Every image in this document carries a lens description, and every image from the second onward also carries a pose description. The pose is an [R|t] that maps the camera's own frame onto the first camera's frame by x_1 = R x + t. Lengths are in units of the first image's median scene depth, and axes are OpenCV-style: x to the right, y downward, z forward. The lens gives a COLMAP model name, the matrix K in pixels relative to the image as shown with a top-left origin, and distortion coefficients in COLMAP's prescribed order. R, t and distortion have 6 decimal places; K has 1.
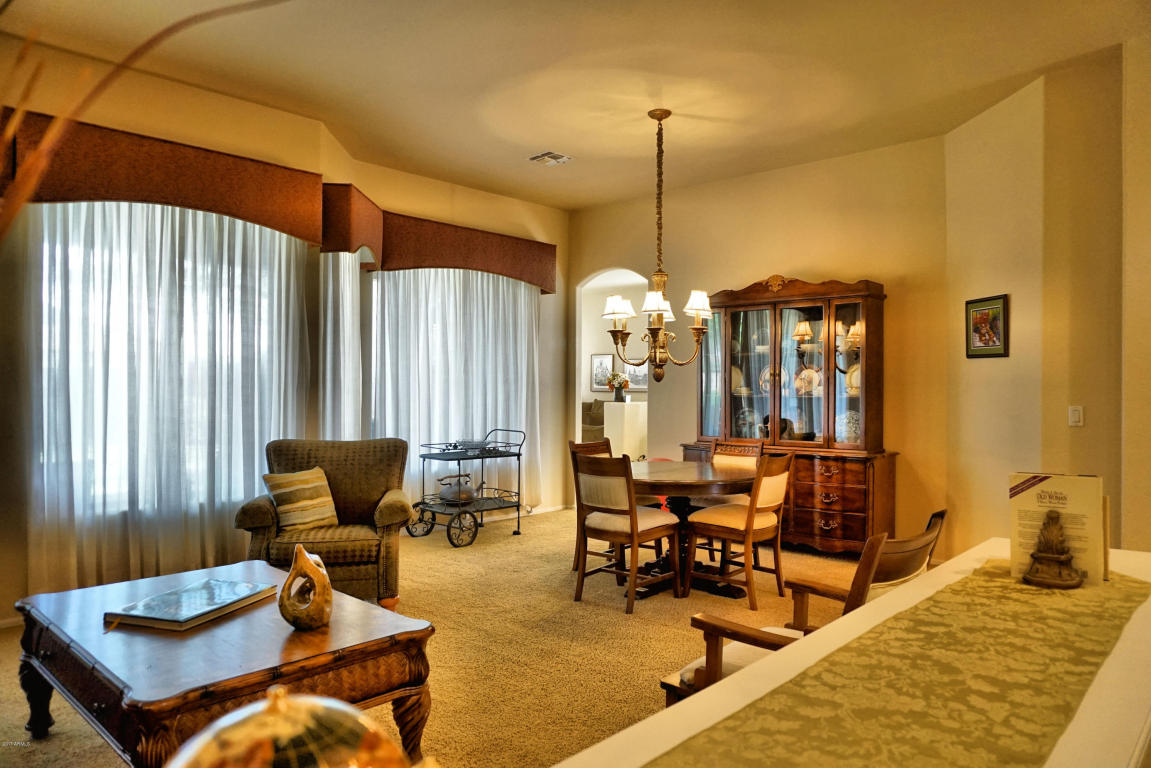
lens RADIAL K [[764.3, 0, 575.3], [0, 764.3, 388.3], [0, 0, 1]] dist [-0.047182, 0.029568]
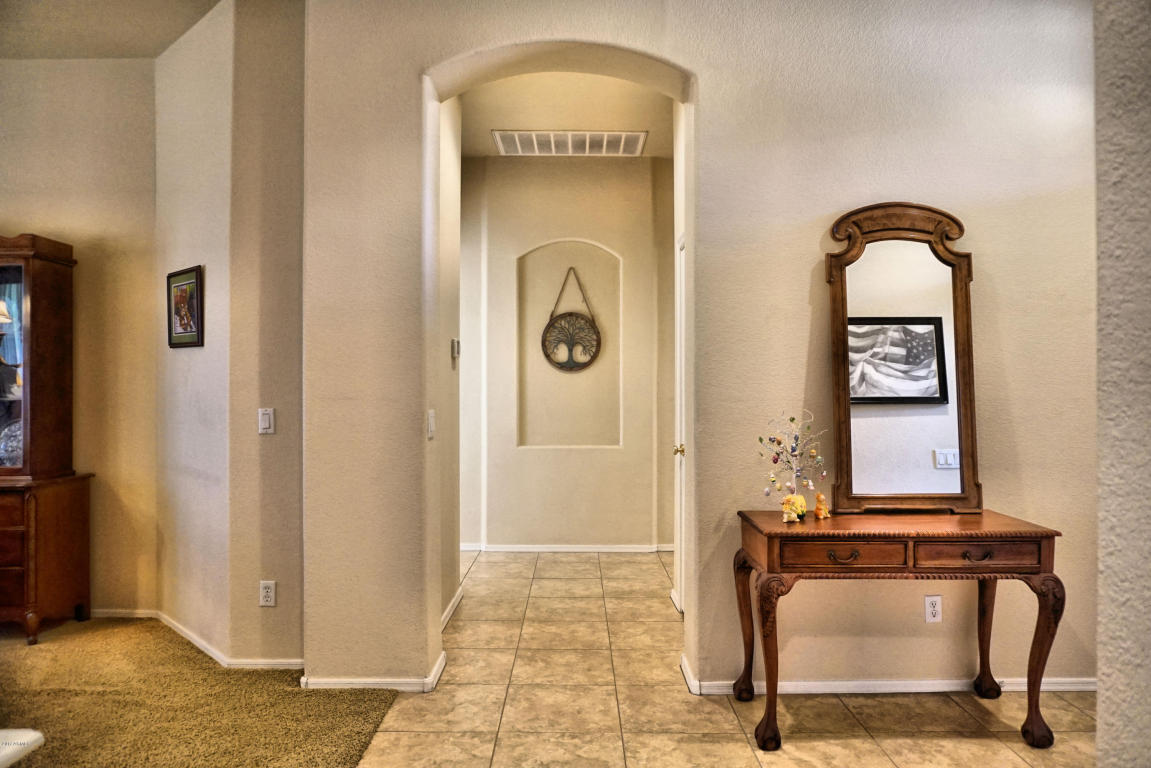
lens RADIAL K [[764.3, 0, 575.2], [0, 764.3, 384.9], [0, 0, 1]] dist [-0.047182, 0.029568]
pose [[0.737339, 0.000004, 0.675523, 0.290276], [0.002914, 0.999991, -0.003188, 0.001489], [-0.675517, 0.004319, 0.737332, 0.146704]]
